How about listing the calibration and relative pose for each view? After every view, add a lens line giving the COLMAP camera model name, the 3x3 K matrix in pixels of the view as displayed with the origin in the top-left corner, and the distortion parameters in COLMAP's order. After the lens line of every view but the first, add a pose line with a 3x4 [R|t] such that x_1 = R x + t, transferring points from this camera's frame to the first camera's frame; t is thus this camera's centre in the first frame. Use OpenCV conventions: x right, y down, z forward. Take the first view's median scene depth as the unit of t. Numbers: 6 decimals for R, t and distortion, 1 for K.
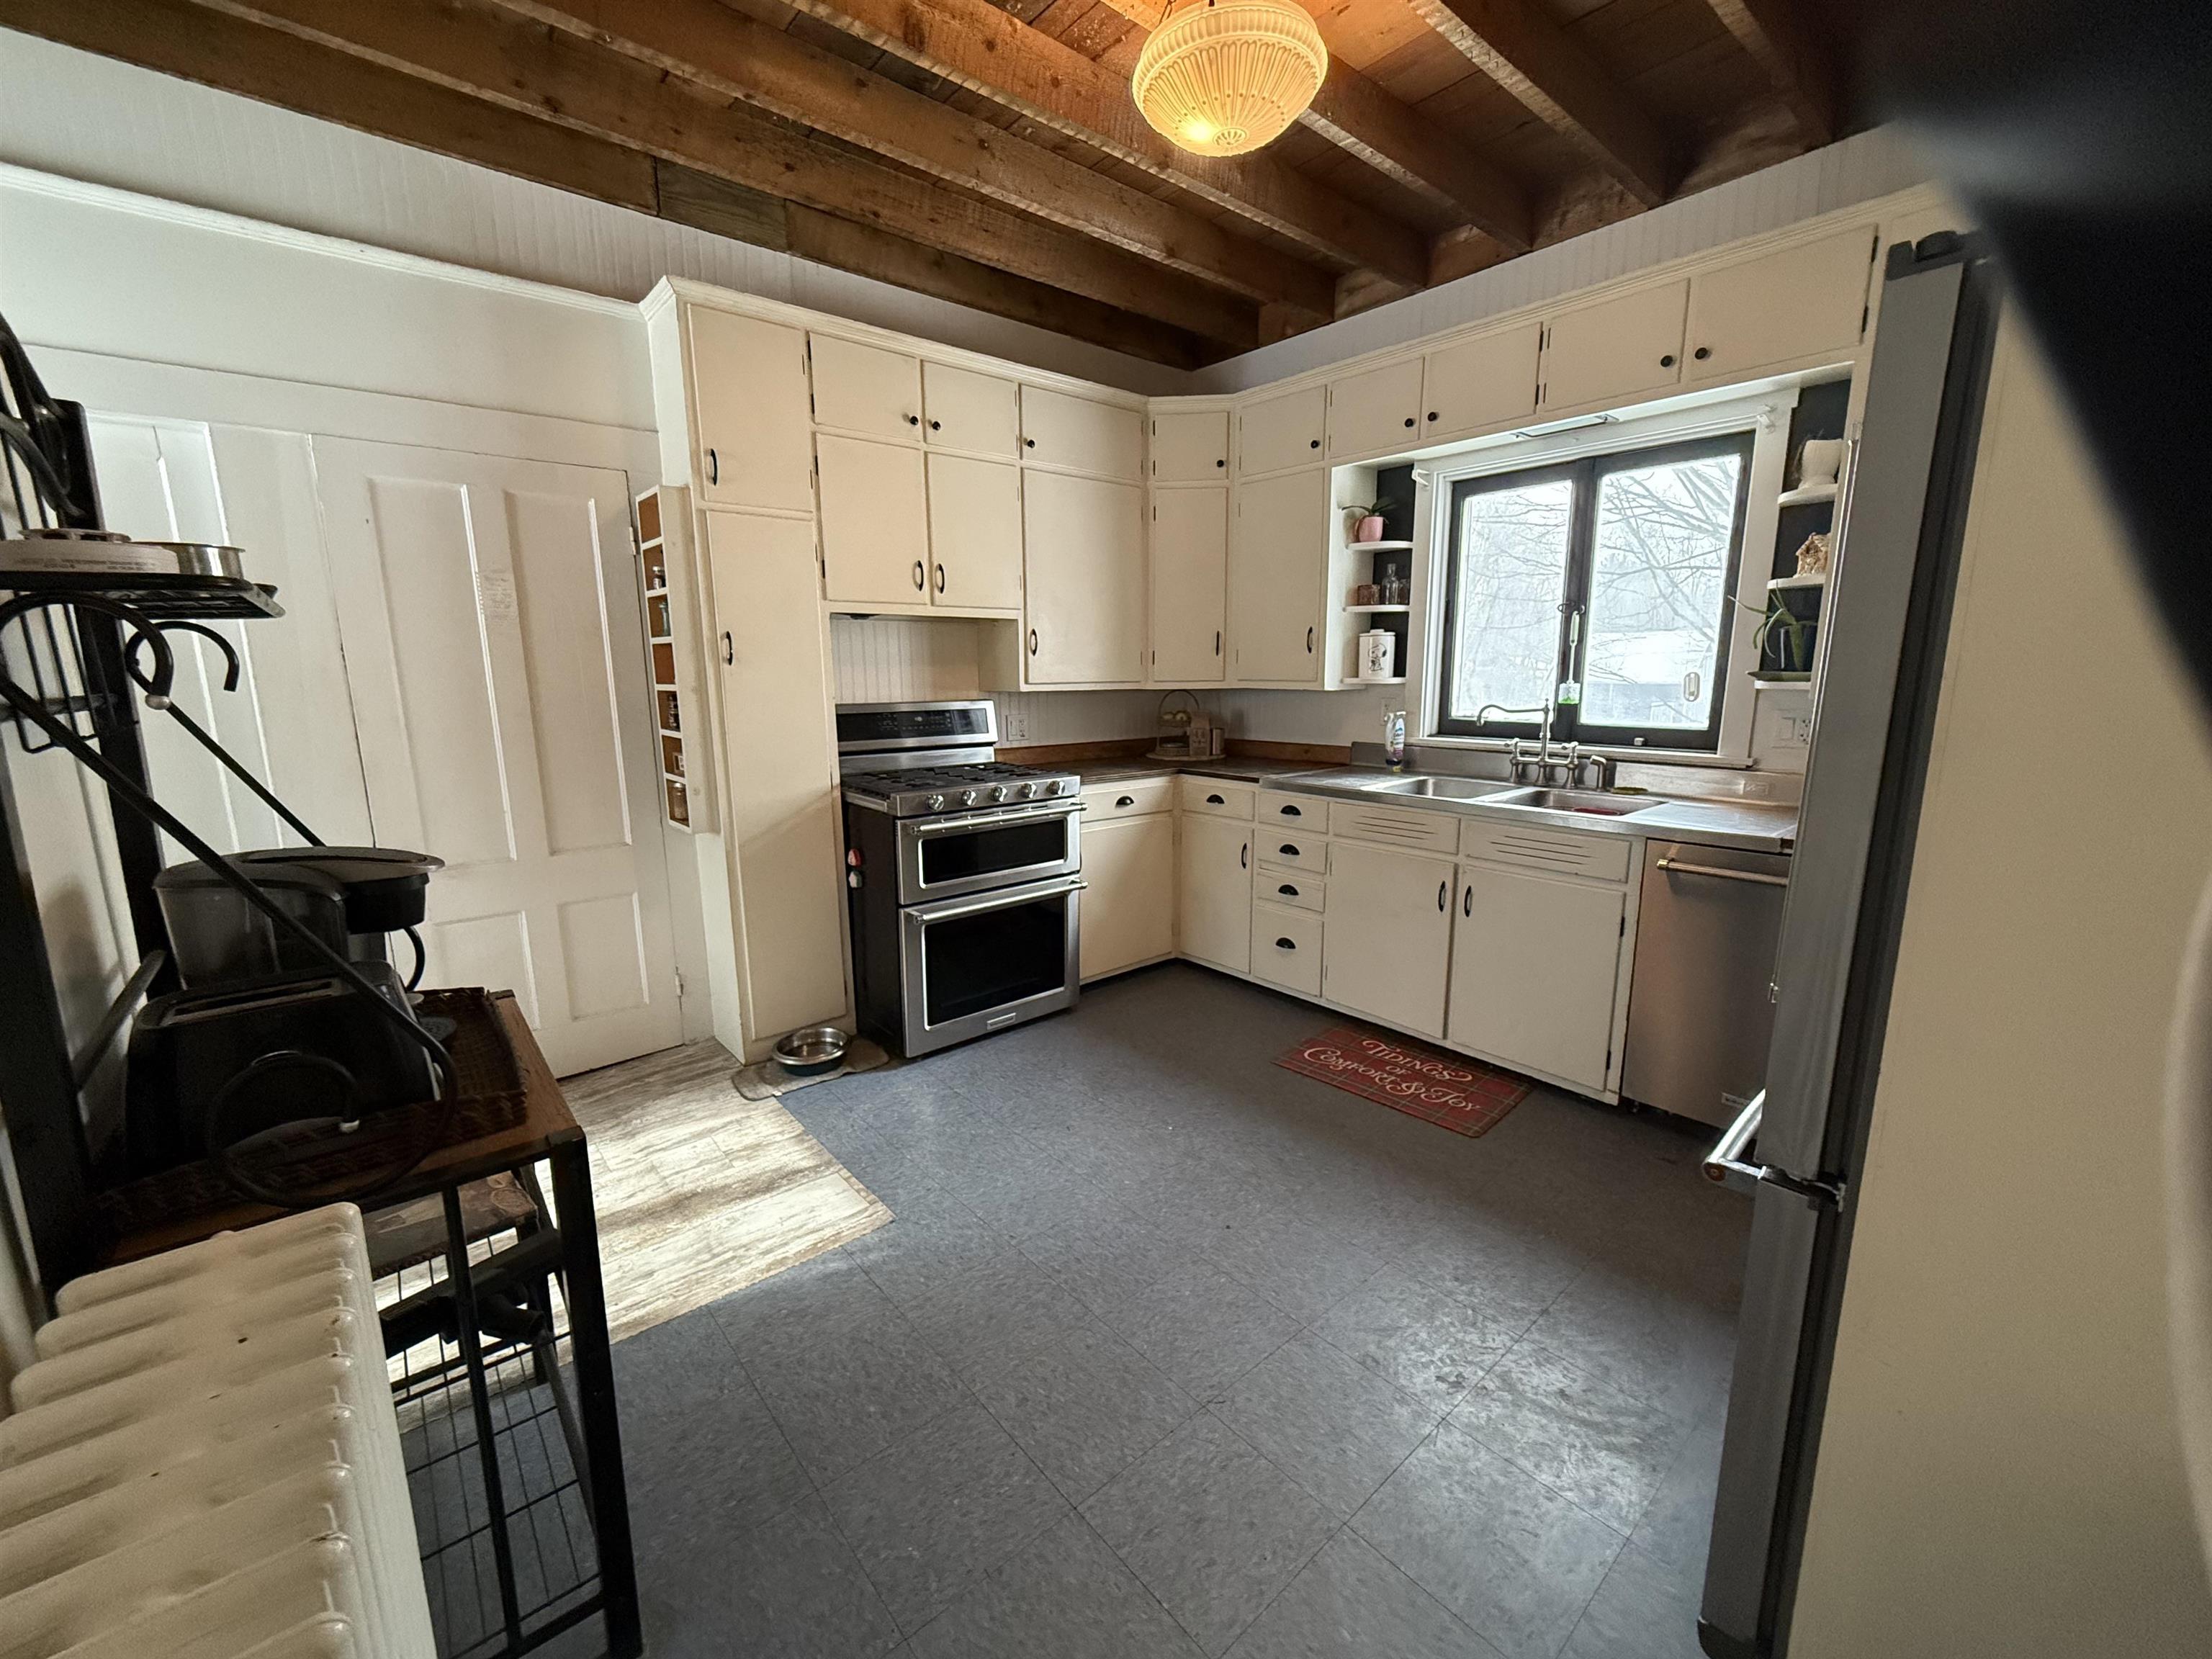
lens RADIAL K [[882.8, 0, 1088.8], [0, 882.8, 819.3], [0, 0, 1]] dist [0.002643, 0.000661]
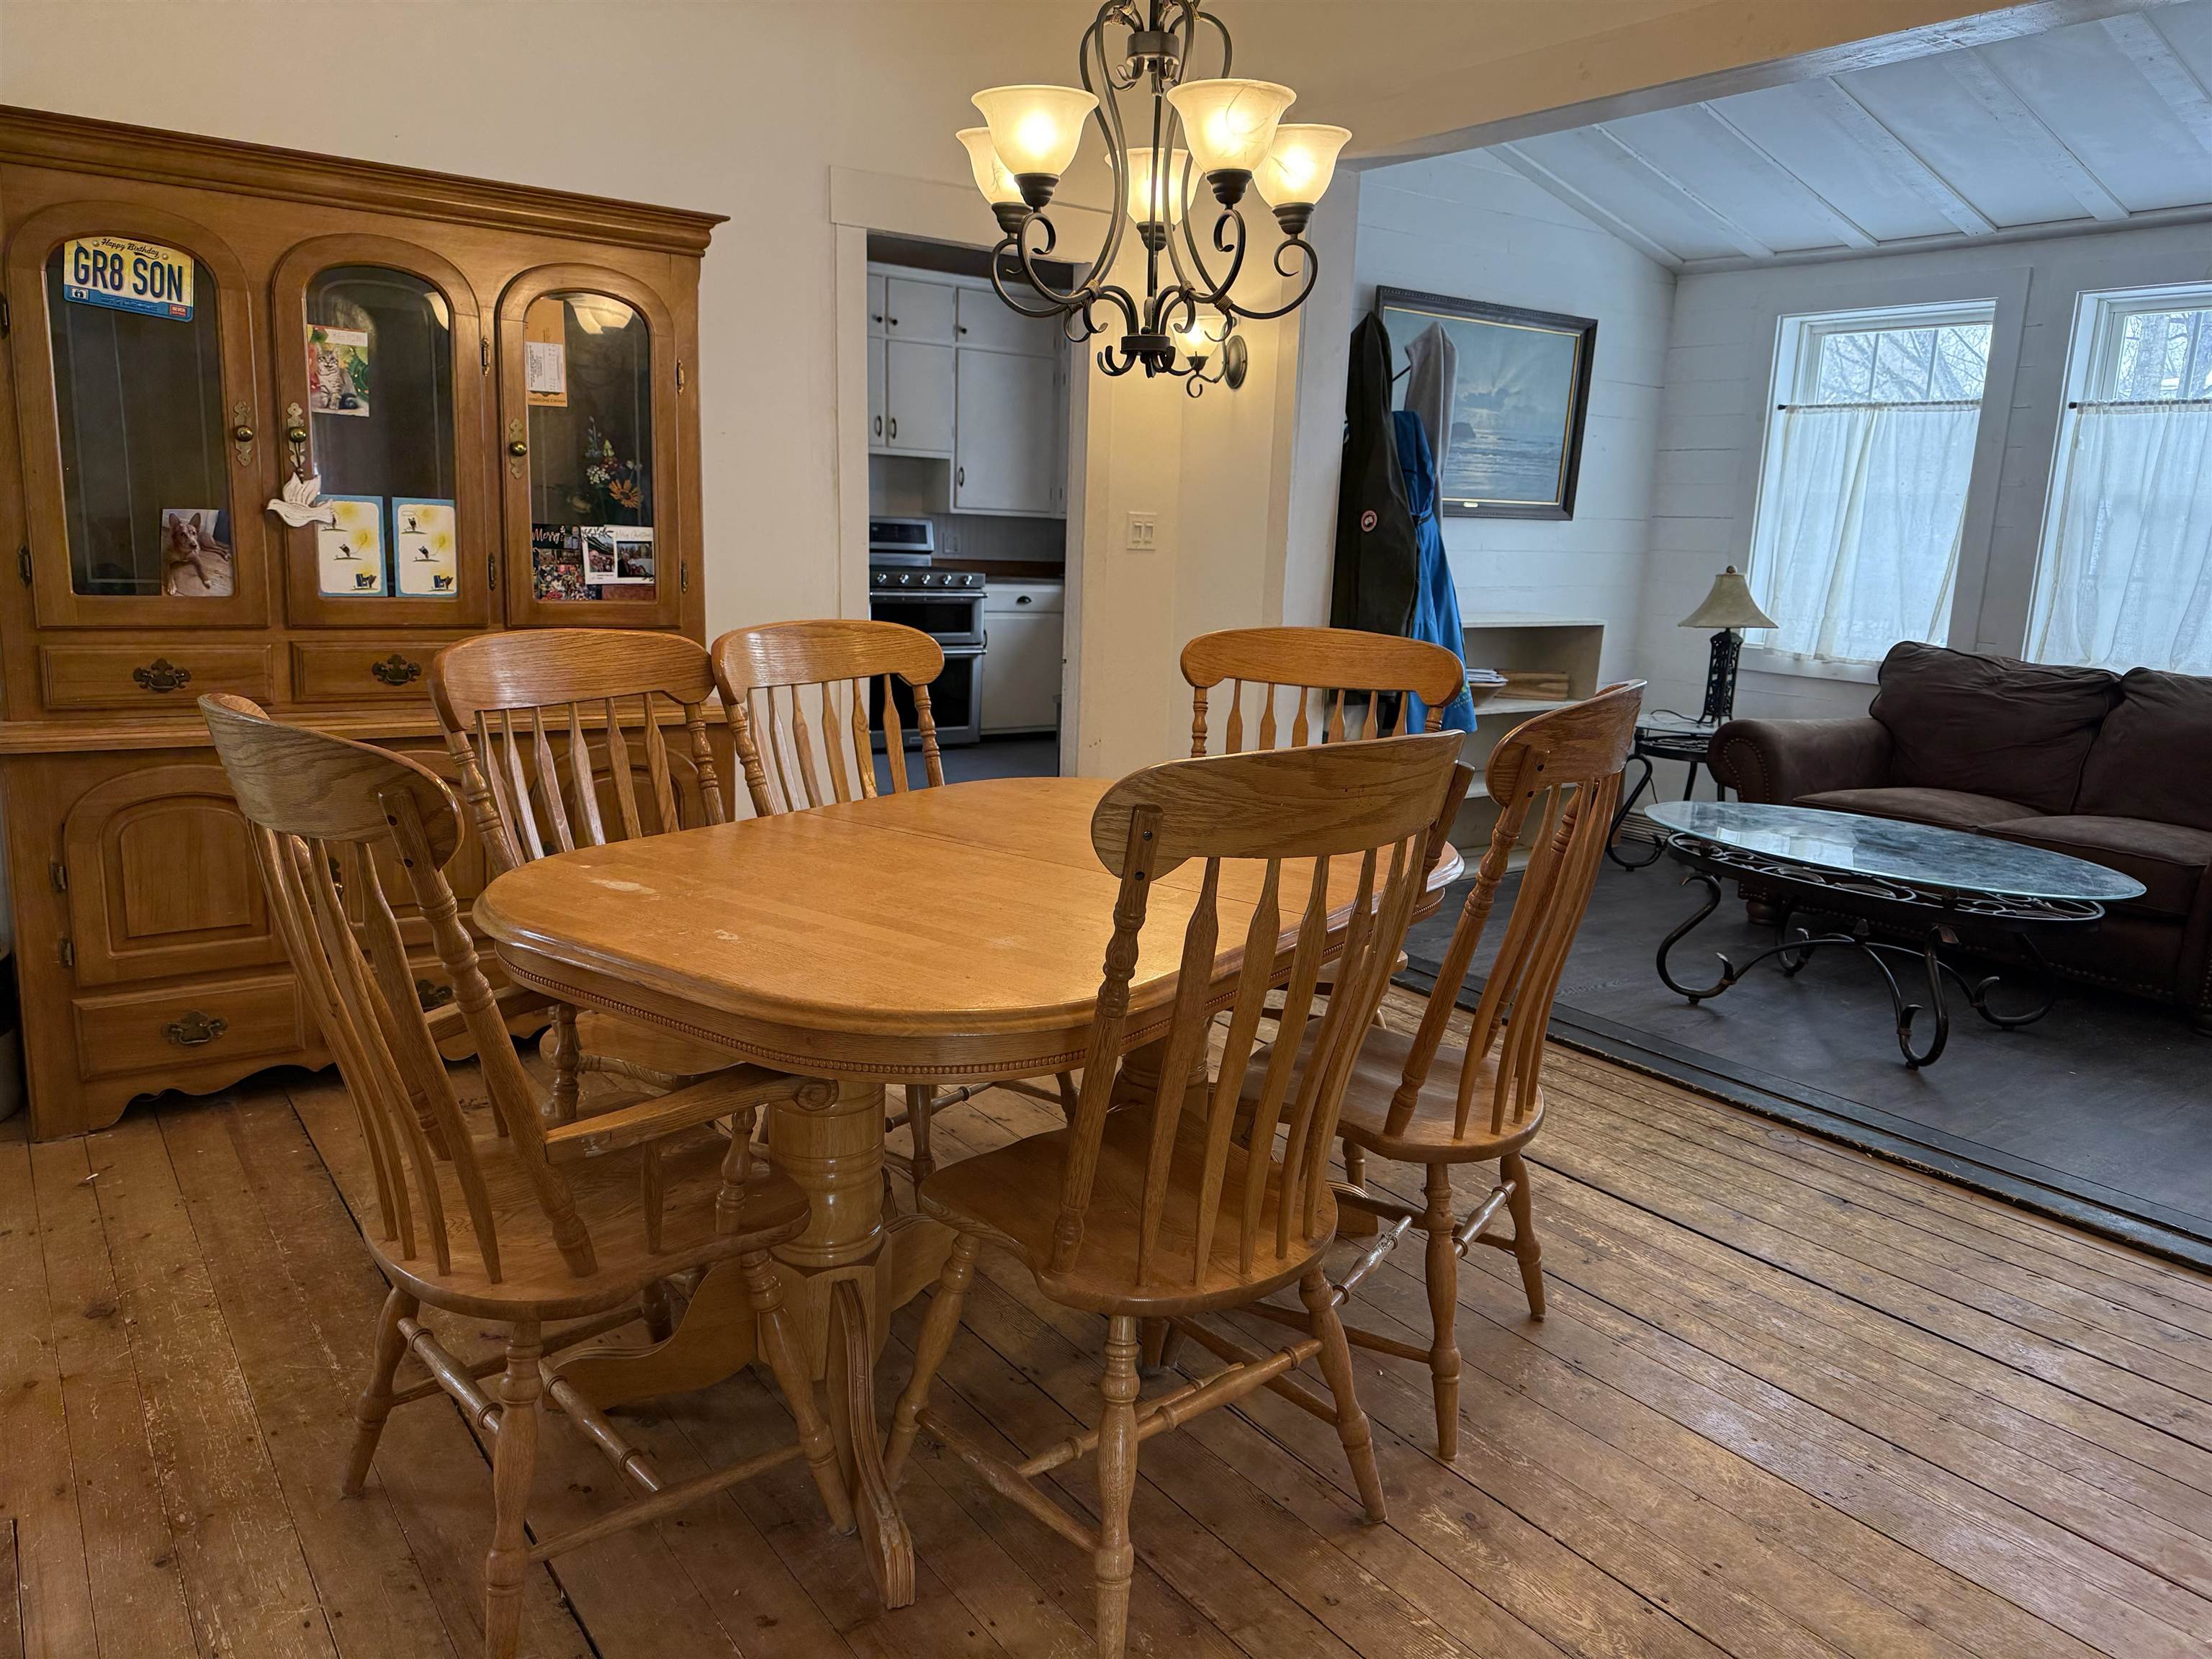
lens RADIAL K [[1572.7, 0, 1103.9], [0, 1572.7, 839.4], [0, 0, 1]] dist [0.030940, -0.036723]
pose [[0.997241, 0.055164, -0.049677, 0.329180], [-0.053590, 0.998035, 0.032480, 0.283051], [0.051371, -0.029728, 0.998237, -1.518287]]
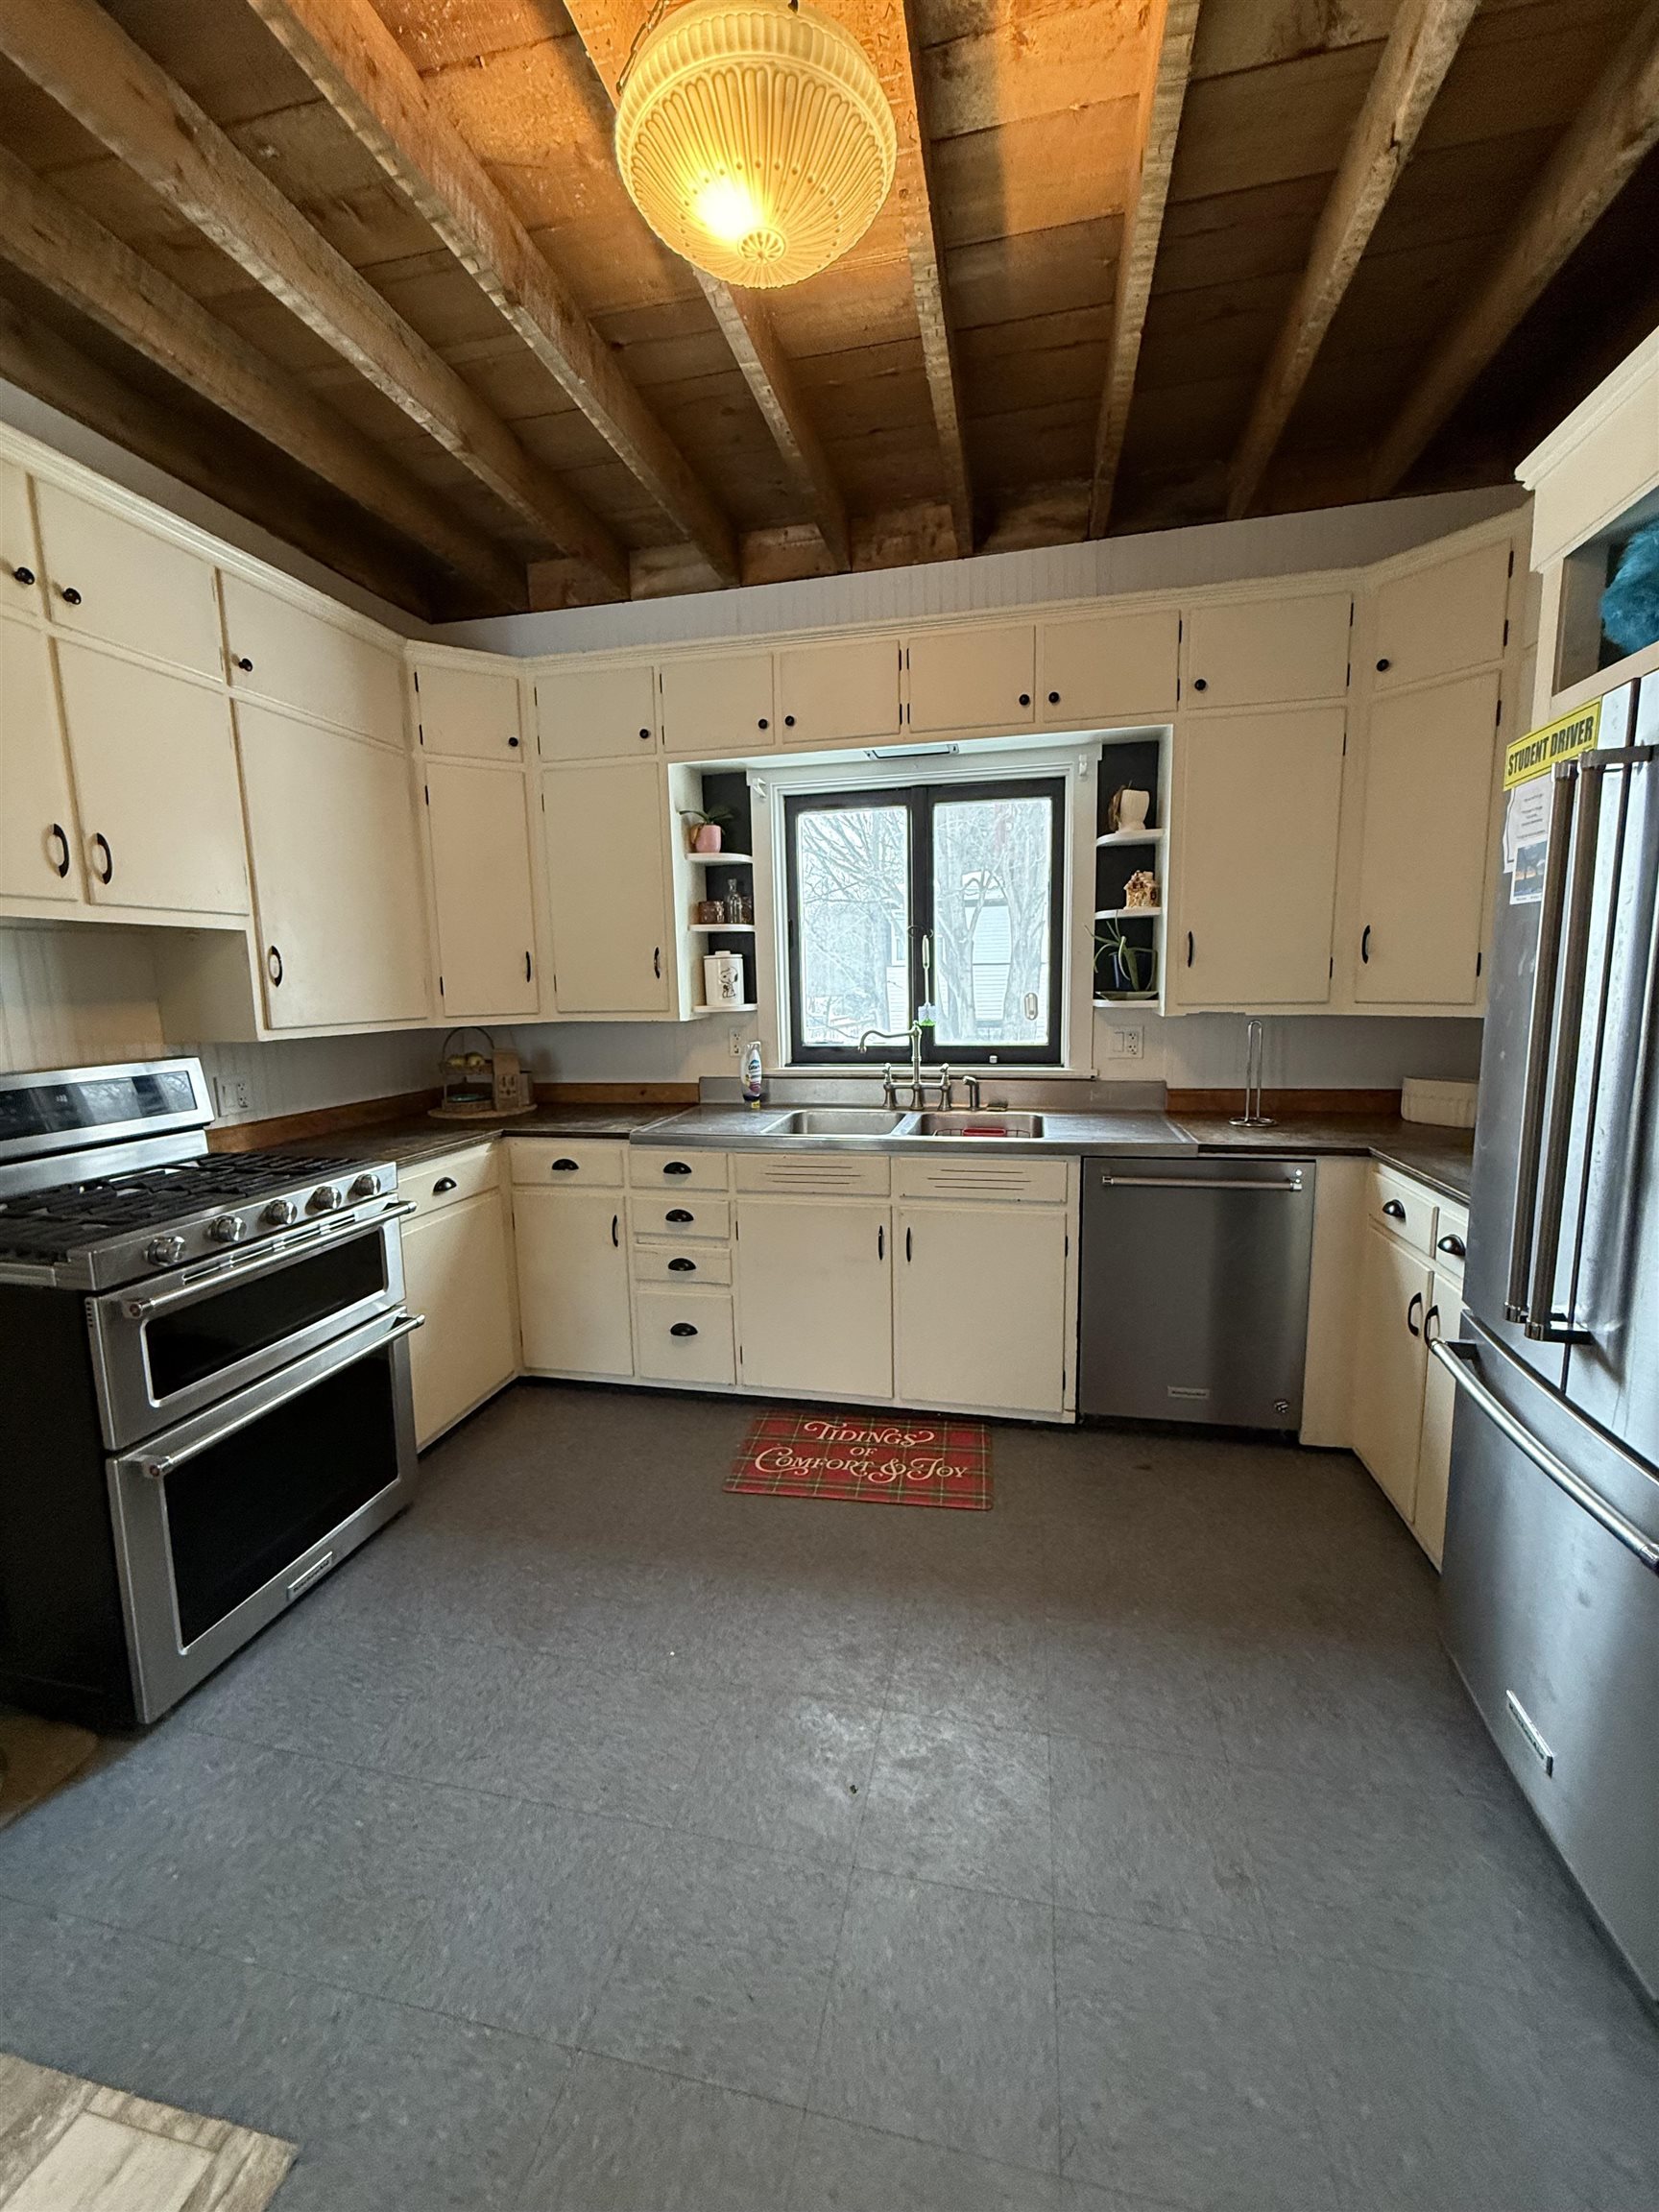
lens RADIAL K [[882.8, 0, 824.3], [0, 882.8, 1092.2], [0, 0, 1]] dist [0.002643, 0.000661]
pose [[0.794518, -0.088551, 0.600750, -0.153073], [0.120170, 0.992673, -0.012608, -0.054920], [-0.595232, 0.082209, 0.799338, 0.260057]]
